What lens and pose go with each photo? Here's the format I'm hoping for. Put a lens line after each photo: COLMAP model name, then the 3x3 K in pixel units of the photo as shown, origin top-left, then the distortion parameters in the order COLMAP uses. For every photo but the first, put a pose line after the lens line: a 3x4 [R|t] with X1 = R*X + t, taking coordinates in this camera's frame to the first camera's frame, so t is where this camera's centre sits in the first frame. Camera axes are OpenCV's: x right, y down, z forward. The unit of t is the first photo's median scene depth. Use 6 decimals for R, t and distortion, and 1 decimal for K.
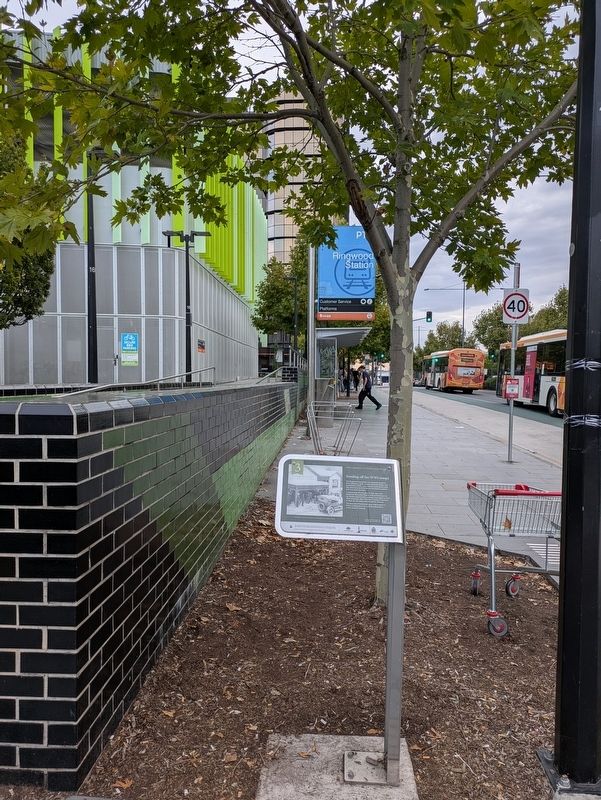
lens RADIAL K [[585.5, 0, 299.3], [0, 585.5, 399.8], [0, 0, 1]] dist [0.015807, -0.002013]
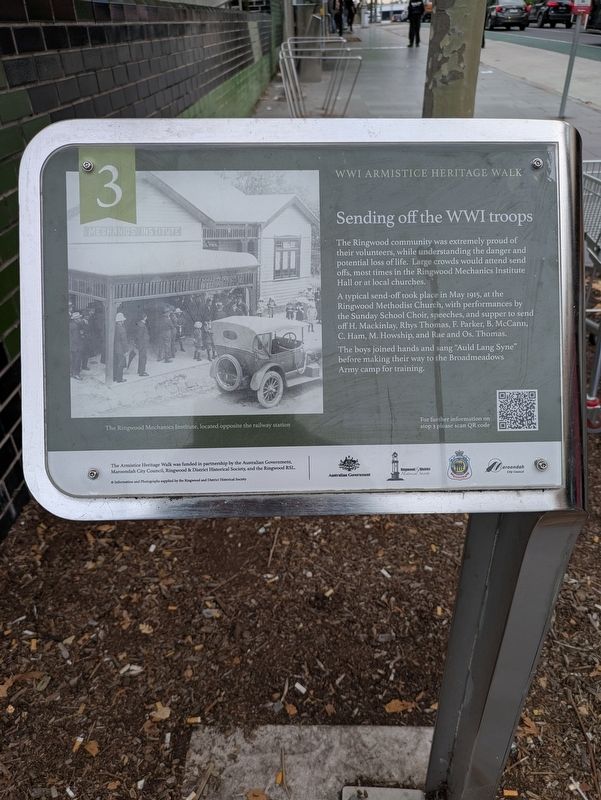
lens RADIAL K [[585.5, 0, 300.8], [0, 585.5, 398.7], [0, 0, 1]] dist [0.015807, -0.002013]
pose [[0.998614, -0.052591, -0.001944, 0.057164], [0.046321, 0.860820, 0.506798, 0.069657], [-0.024979, -0.506185, 0.862063, 0.700711]]
